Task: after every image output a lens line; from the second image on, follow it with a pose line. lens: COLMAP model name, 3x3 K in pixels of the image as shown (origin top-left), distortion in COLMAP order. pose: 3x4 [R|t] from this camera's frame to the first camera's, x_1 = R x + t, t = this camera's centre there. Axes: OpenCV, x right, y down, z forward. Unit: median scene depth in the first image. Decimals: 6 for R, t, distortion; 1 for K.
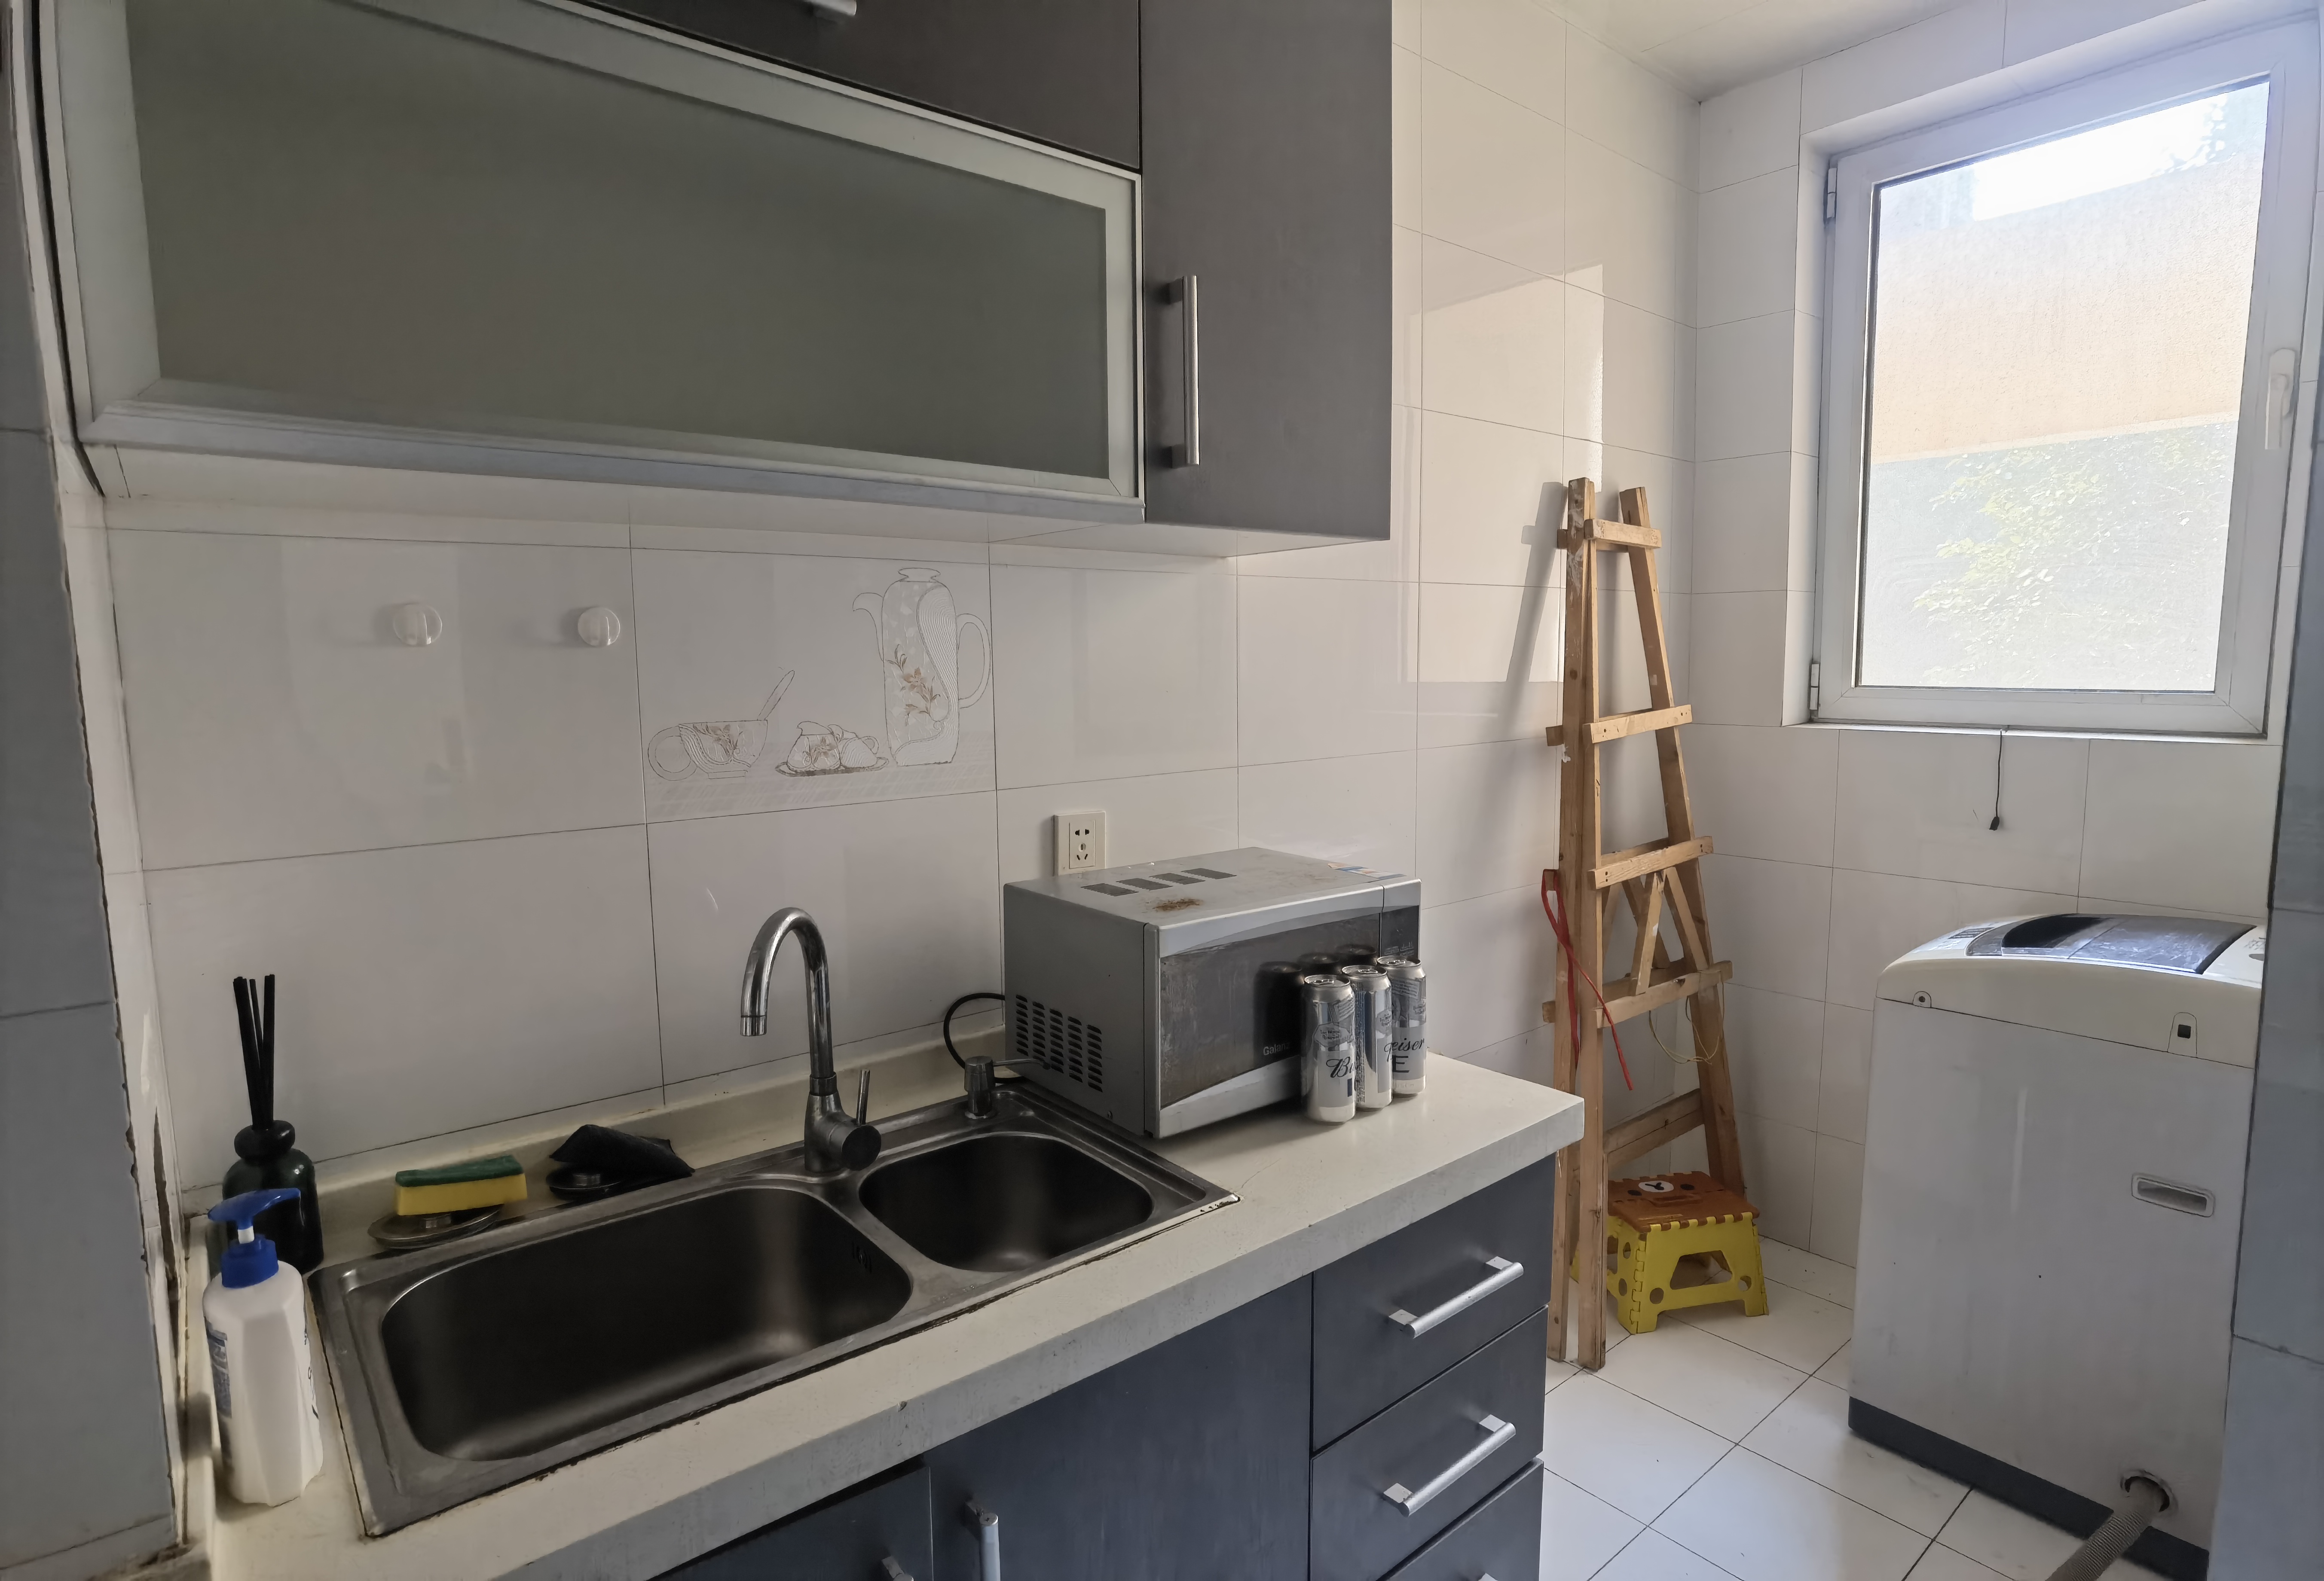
lens RADIAL K [[1195.6, 0, 1158.0], [0, 1195.6, 801.5], [0, 0, 1]] dist [0.000944, 0.000200]
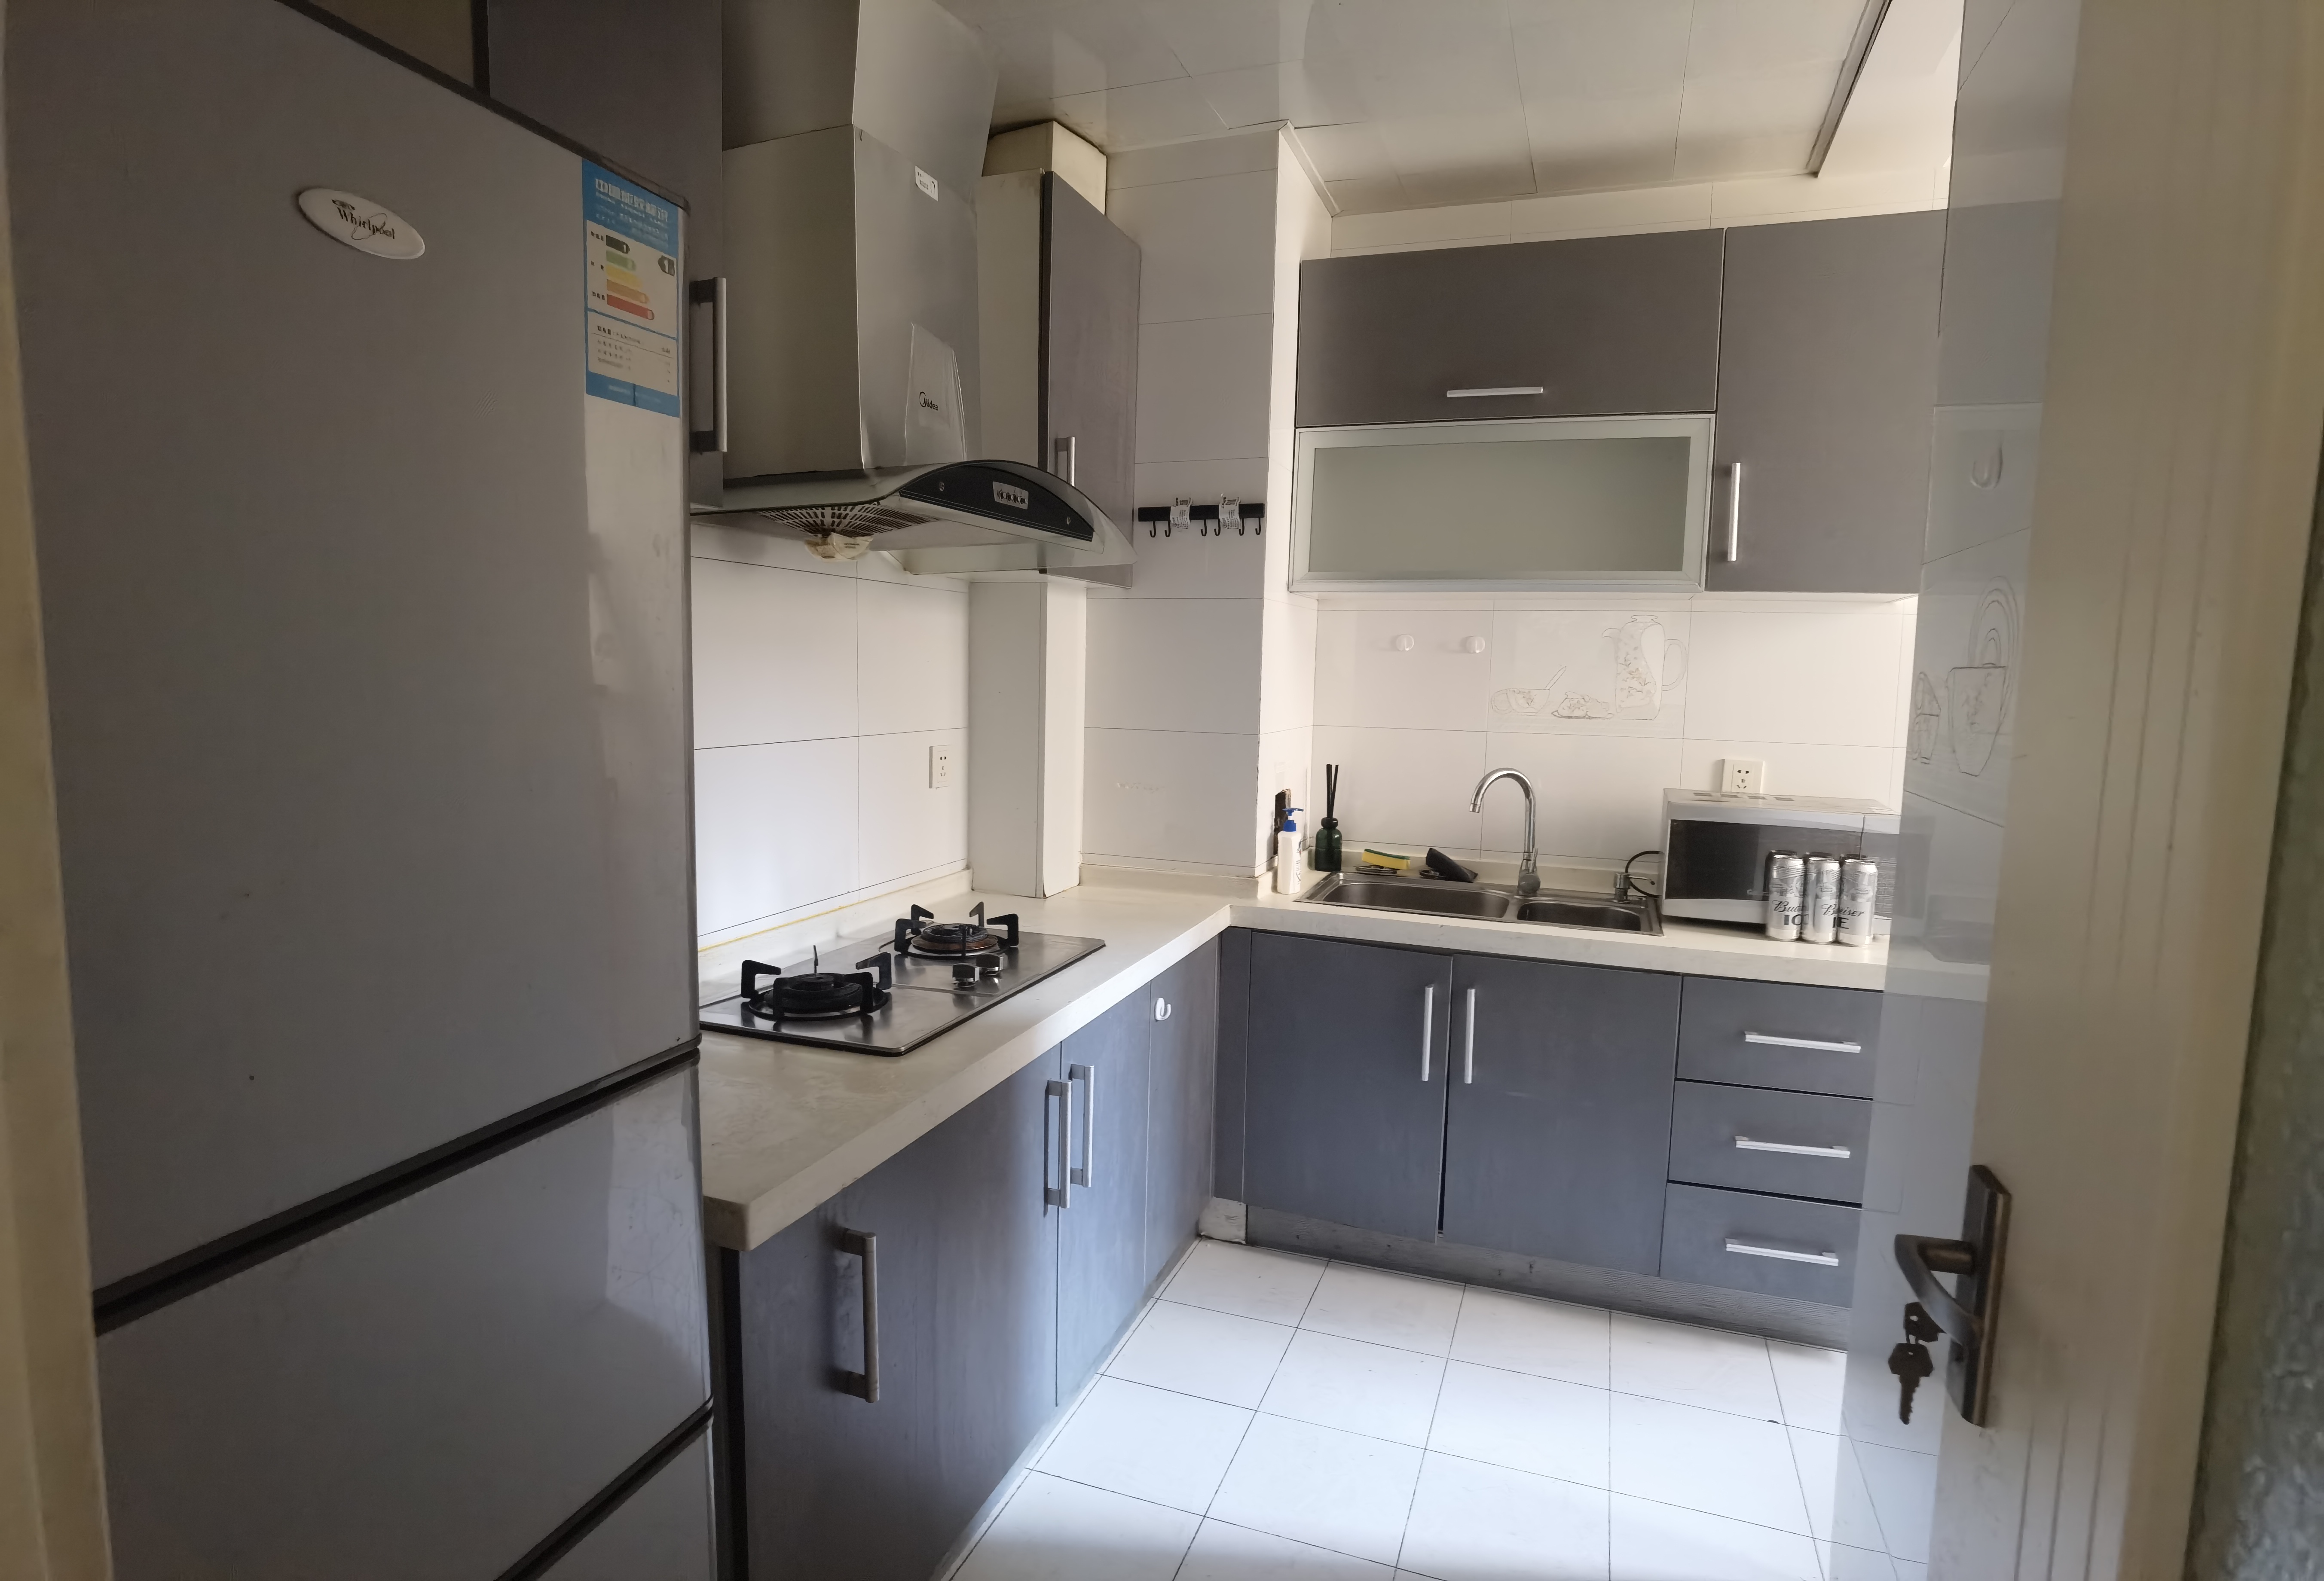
lens RADIAL K [[1197.5, 0, 1137.0], [0, 1197.5, 784.4], [0, 0, 1]] dist [-0.069616, 0.047759]
pose [[0.511267, 0.109803, -0.852378, 1.092795], [-0.125656, 0.990697, 0.052251, 0.077179], [0.850186, 0.080392, 0.520308, -0.668031]]
